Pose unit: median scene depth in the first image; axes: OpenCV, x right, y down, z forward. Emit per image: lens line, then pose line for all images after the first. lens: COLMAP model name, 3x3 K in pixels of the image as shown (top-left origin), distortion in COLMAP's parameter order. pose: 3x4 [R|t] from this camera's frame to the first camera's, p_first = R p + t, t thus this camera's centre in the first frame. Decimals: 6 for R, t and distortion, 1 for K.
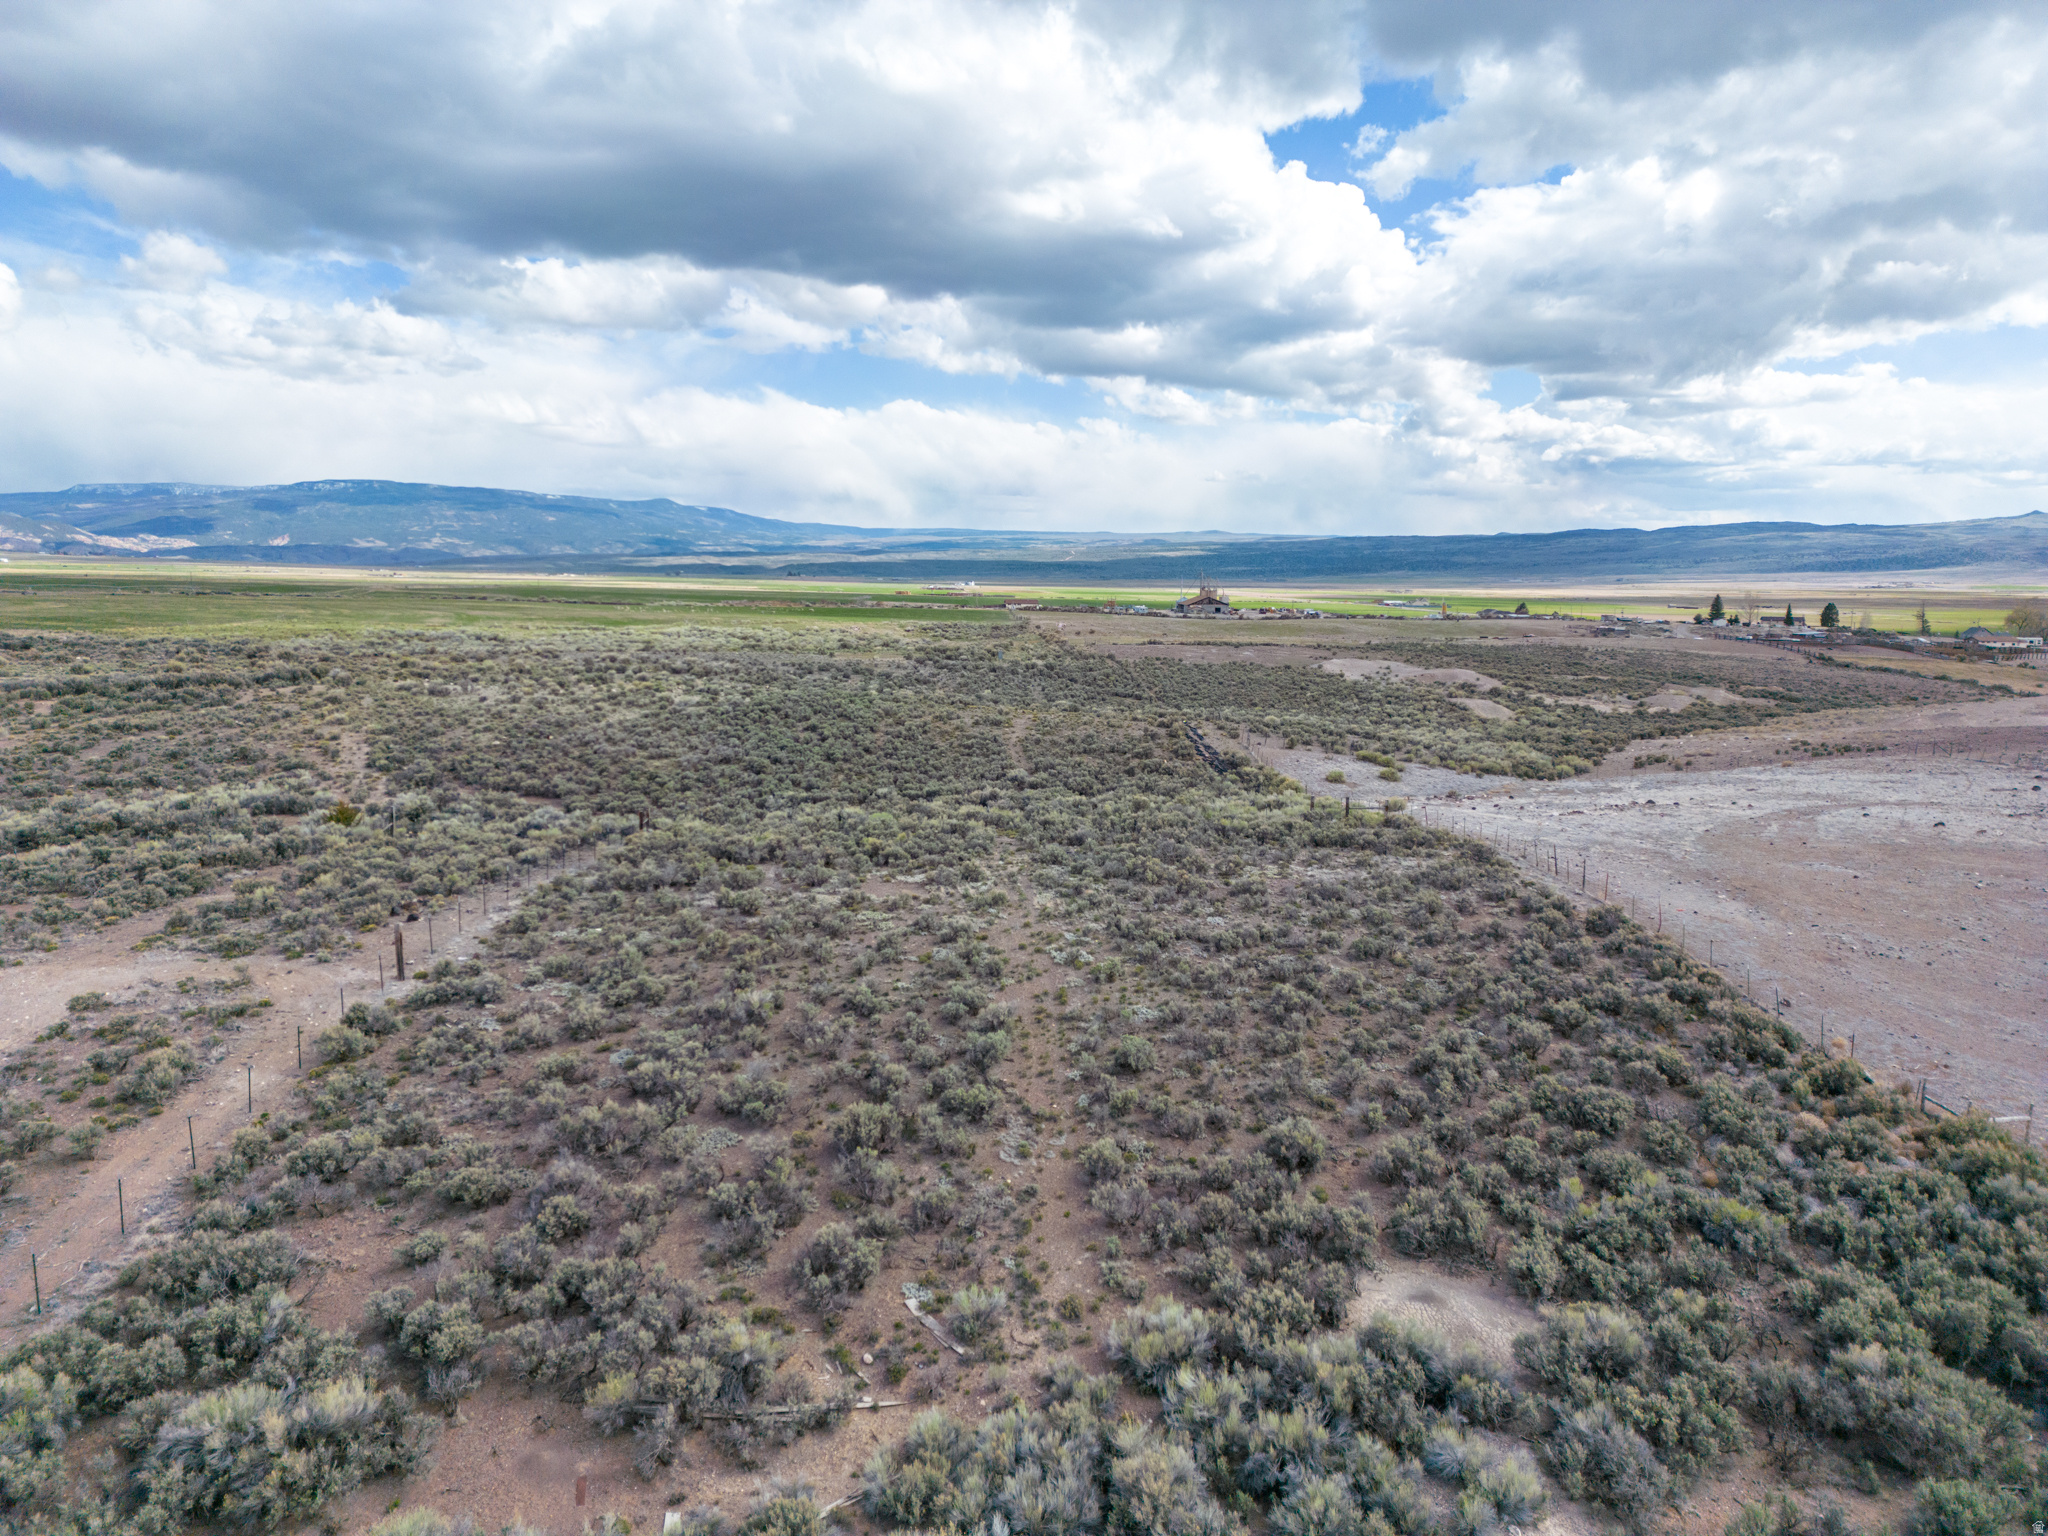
lens RADIAL K [[1415.8, 0, 1023.6], [0, 1415.8, 760.6], [0, 0, 1]] dist [0.088929, -0.083043]
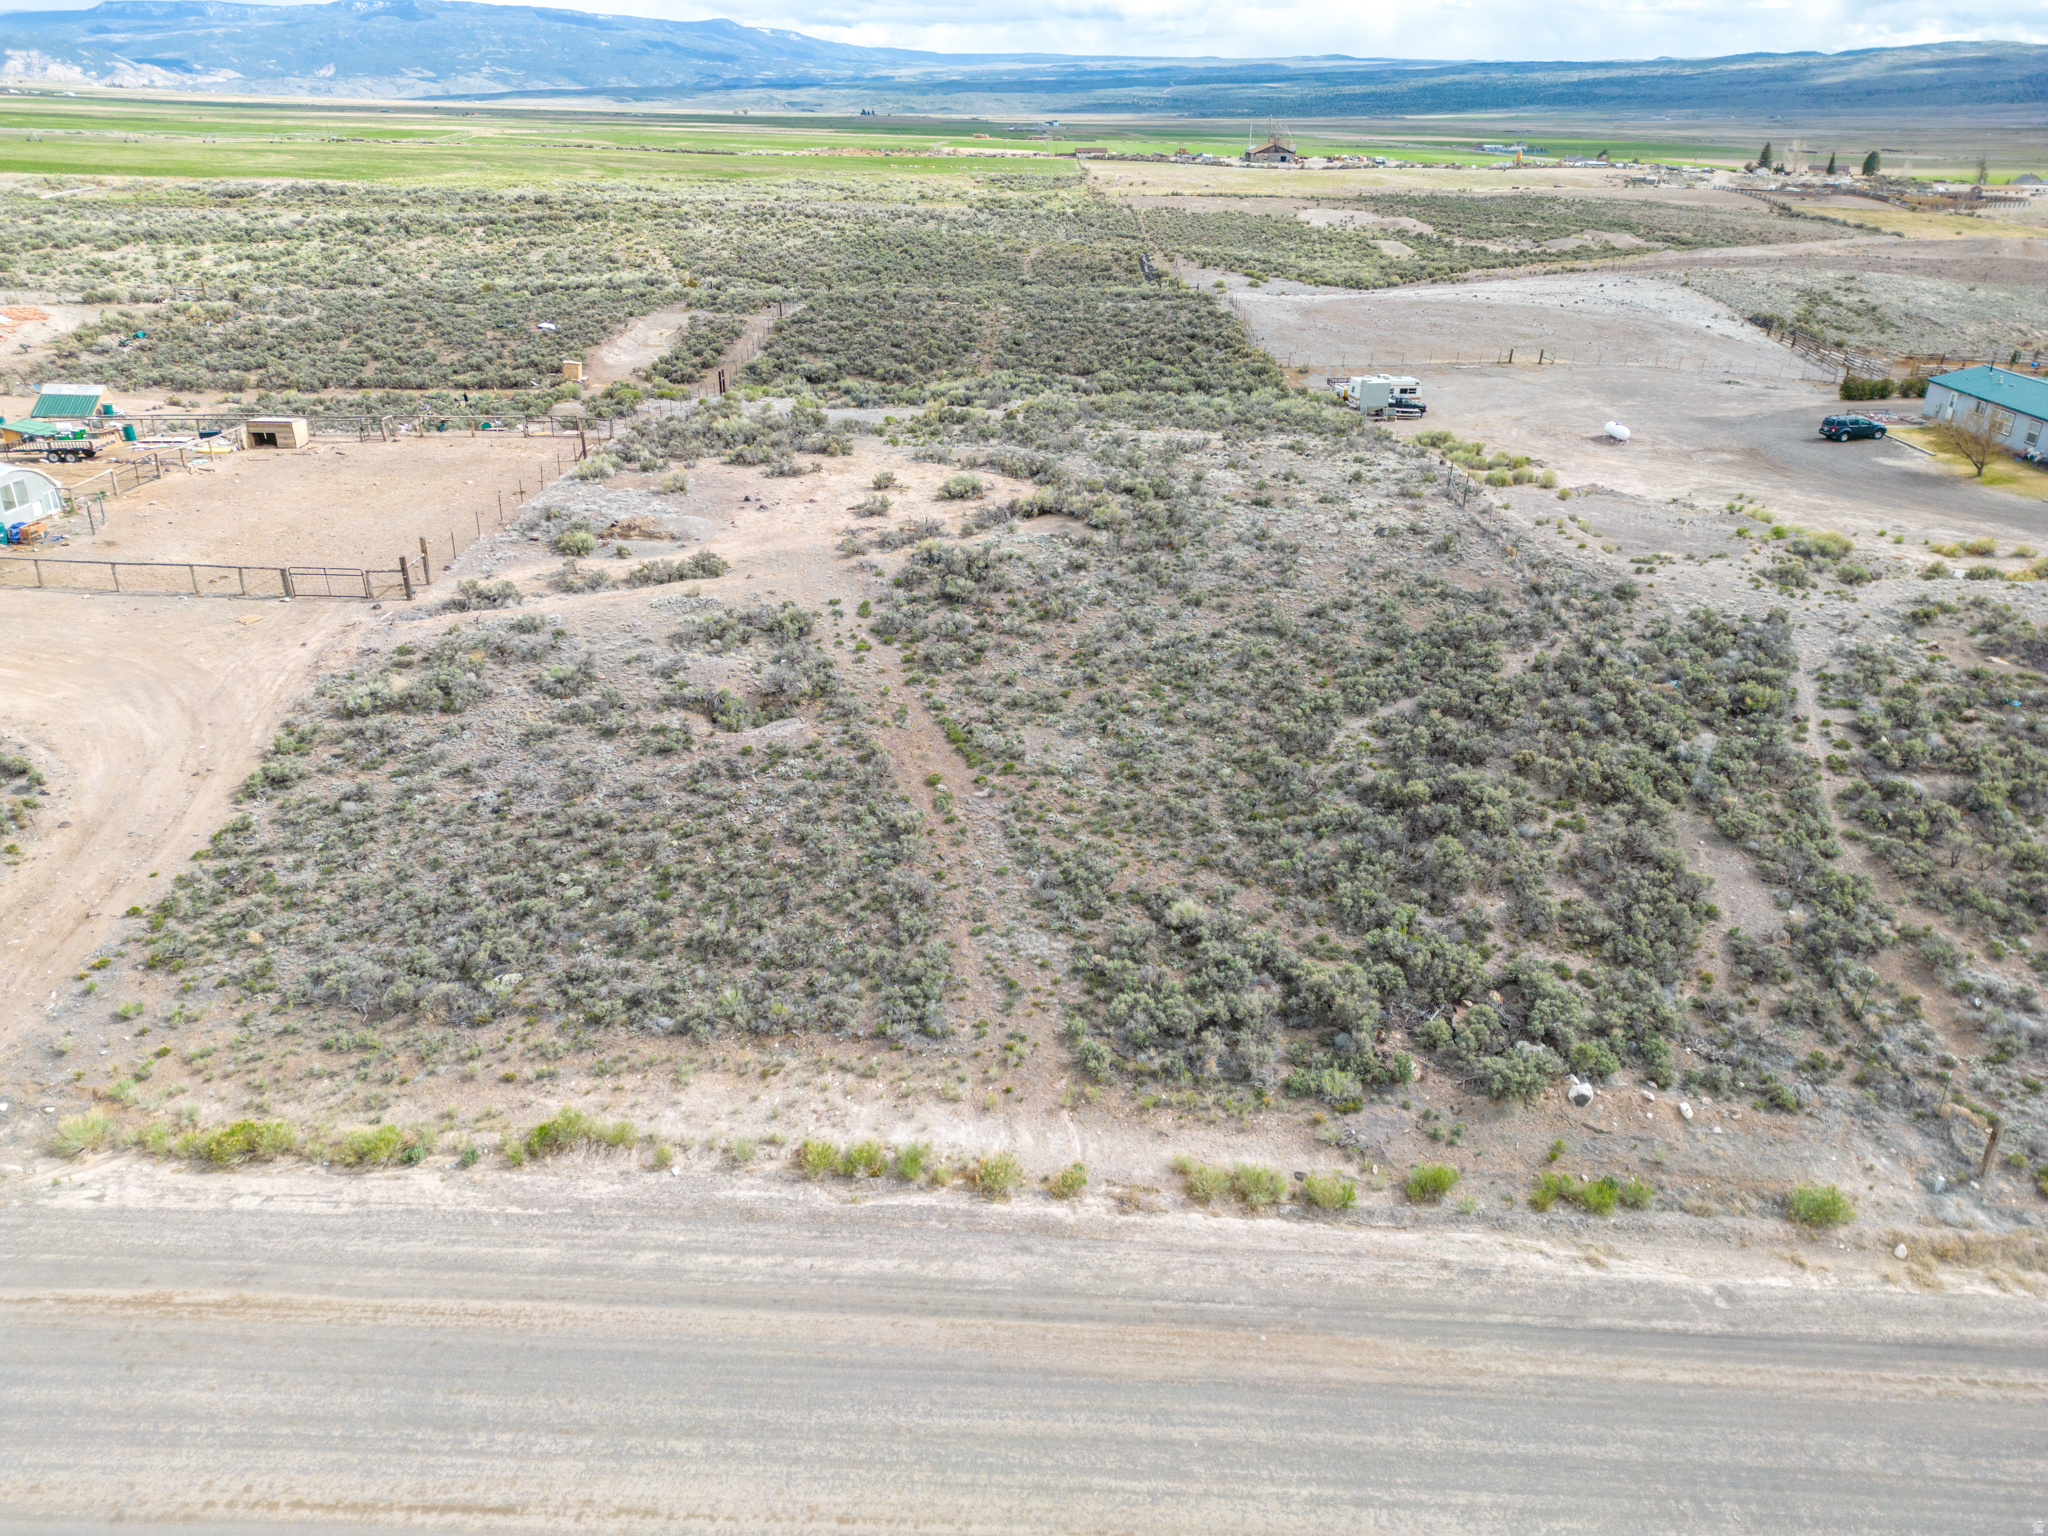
lens RADIAL K [[1415.8, 0, 1023.6], [0, 1415.8, 760.6], [0, 0, 1]] dist [0.088929, -0.083043]
pose [[0.998171, 0.024861, -0.055102, 0.133602], [-0.007823, 0.956976, 0.290063, 0.084071], [0.059943, -0.289101, 0.955420, -1.074776]]
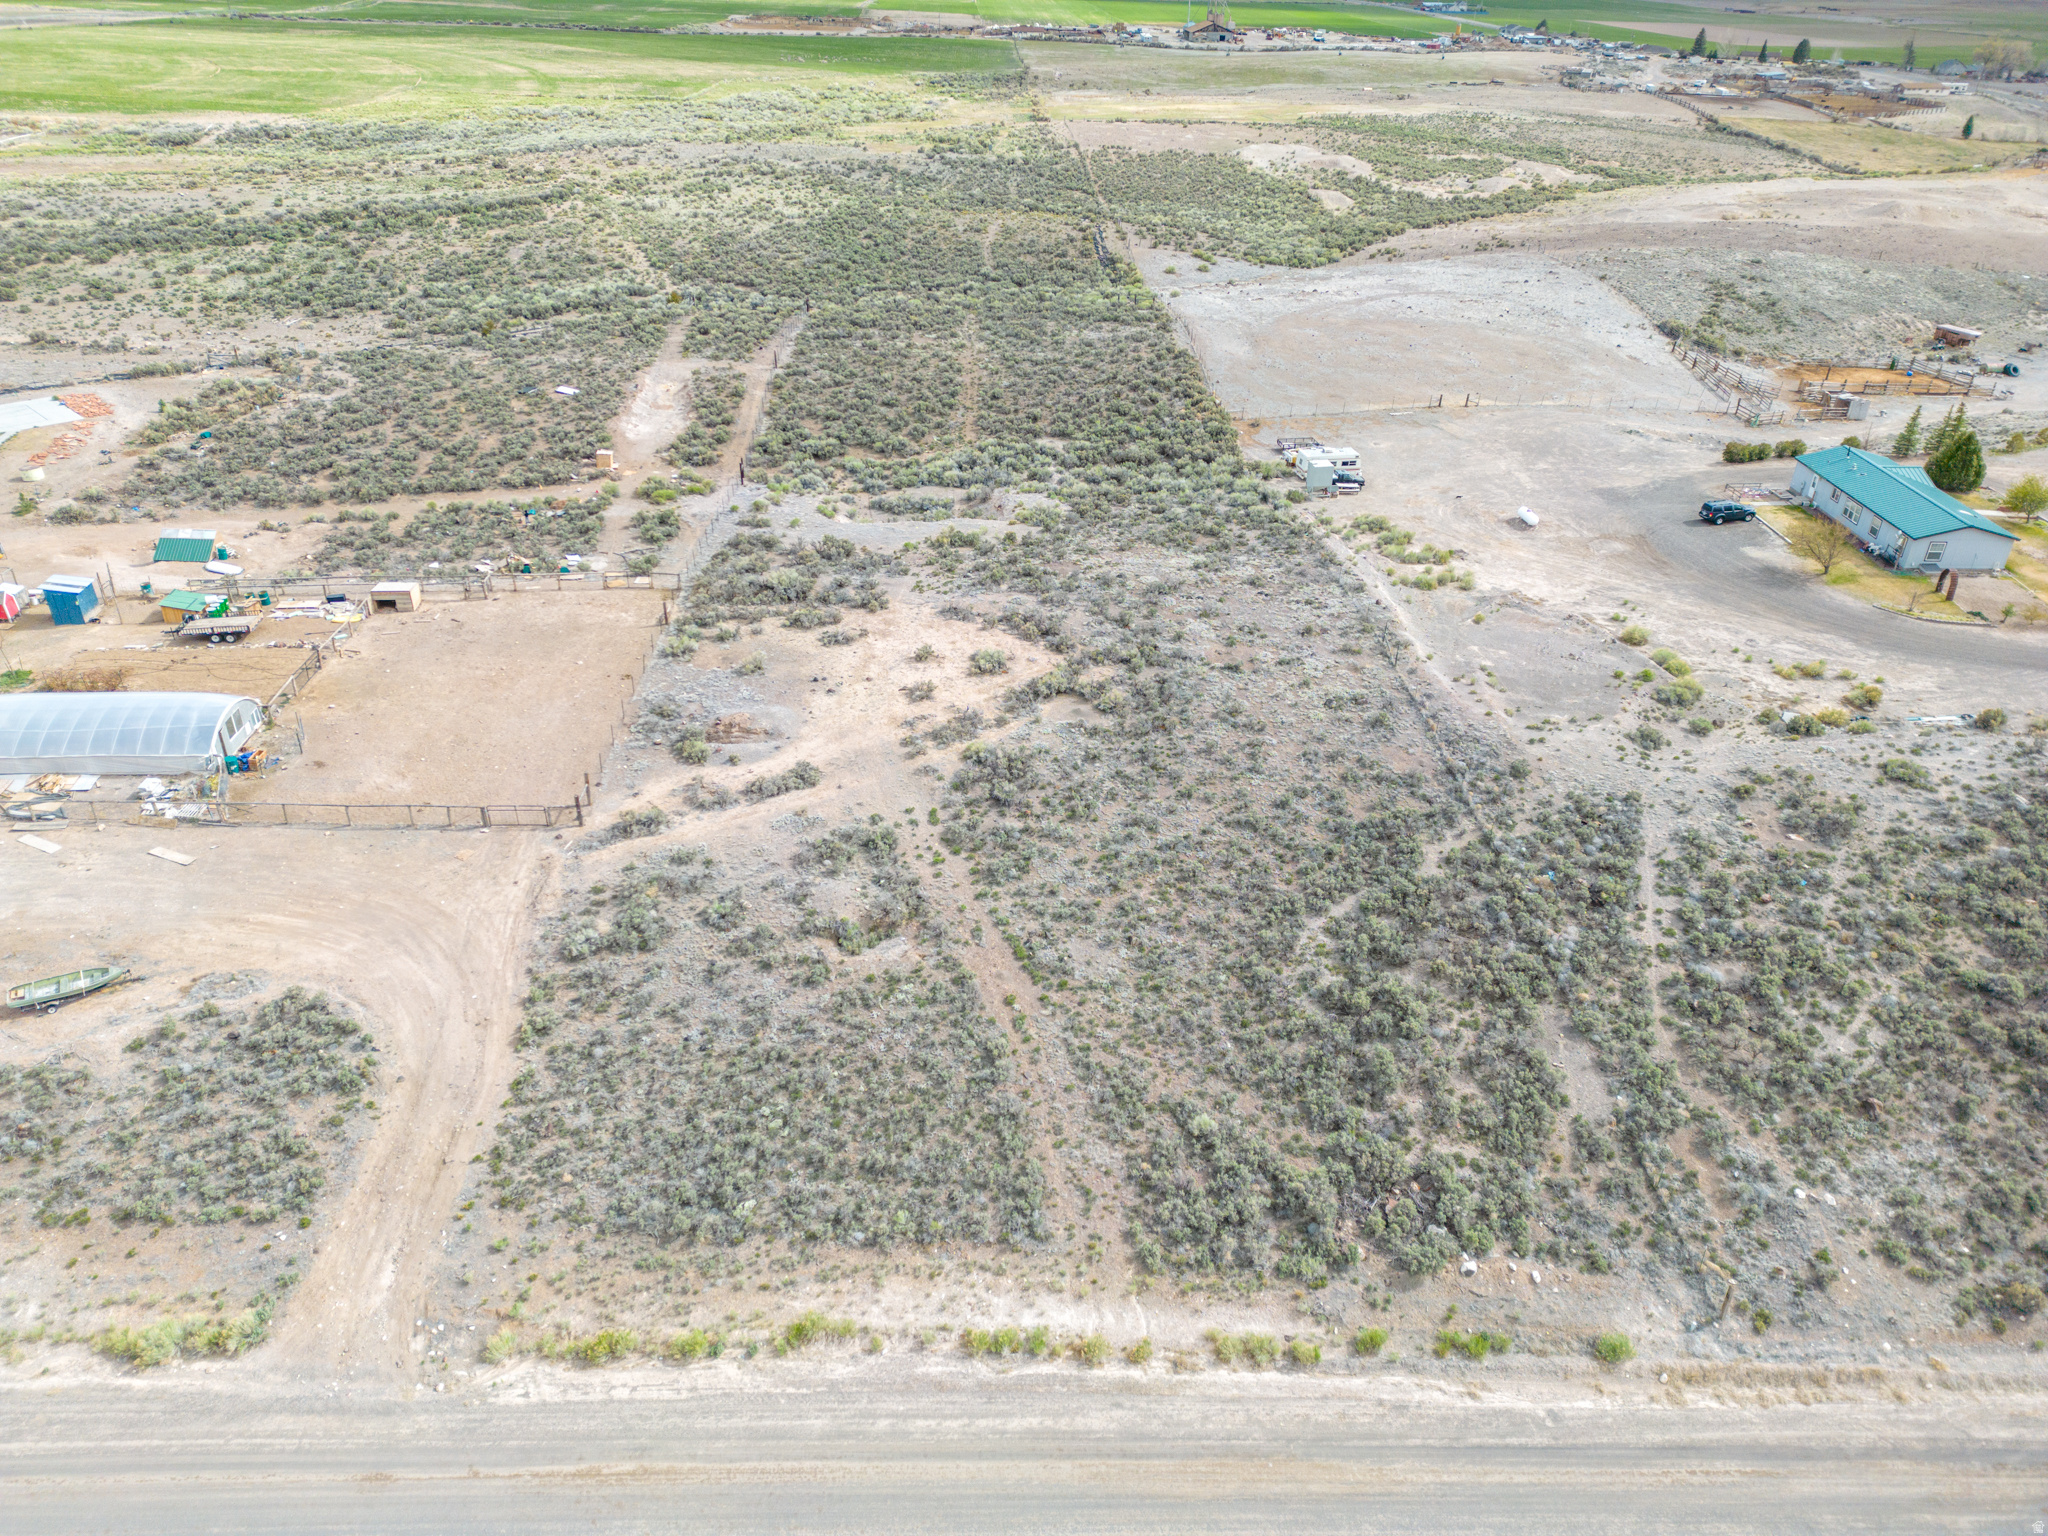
lens RADIAL K [[1415.8, 0, 1023.6], [0, 1415.8, 760.6], [0, 0, 1]] dist [0.088929, -0.083043]
pose [[0.999884, 0.012308, -0.008941, 0.085593], [-0.008016, 0.925777, 0.377986, -0.128639], [0.012930, -0.377870, 0.925768, -1.188953]]
